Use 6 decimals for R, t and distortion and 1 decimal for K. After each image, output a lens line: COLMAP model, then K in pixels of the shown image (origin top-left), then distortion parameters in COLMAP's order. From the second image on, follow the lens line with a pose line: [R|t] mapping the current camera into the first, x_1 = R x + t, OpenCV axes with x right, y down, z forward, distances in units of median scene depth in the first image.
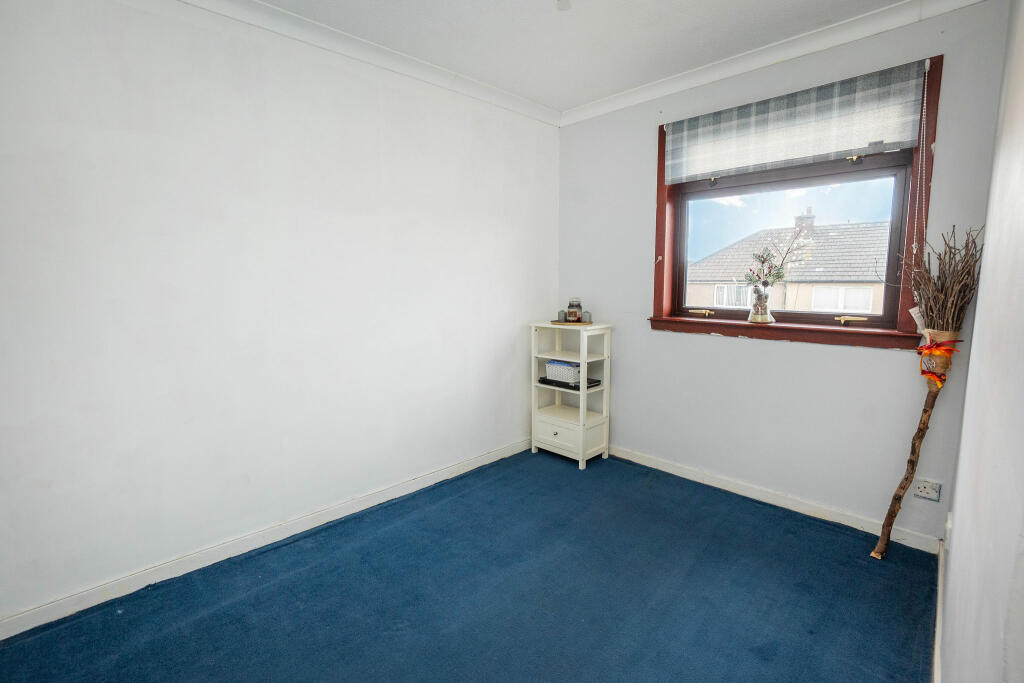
lens RADIAL K [[460.9, 0, 541.5], [0, 460.9, 342.2], [0, 0, 1]] dist [-0.025784, 0.000062]
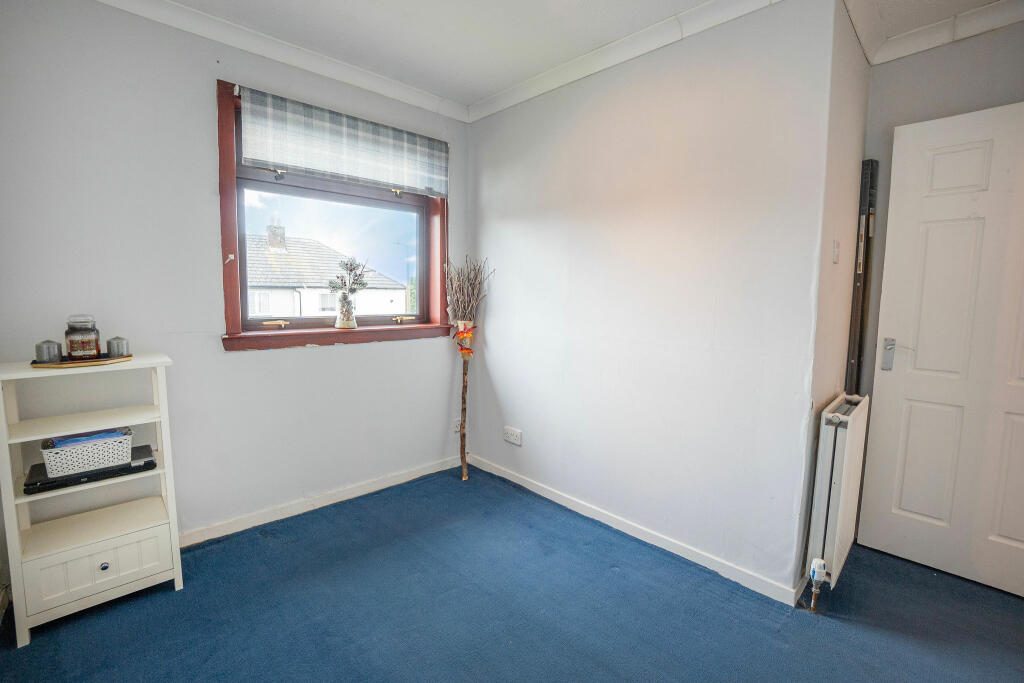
lens RADIAL K [[475.4, 0, 512.0], [0, 475.4, 341.5], [0, 0, 1]] dist [-0.000008, -0.000027]
pose [[0.056596, -0.107512, 0.992592, -0.581801], [0.114005, 0.988378, 0.100555, -0.079864], [-0.991867, 0.107469, 0.068196, 0.567058]]
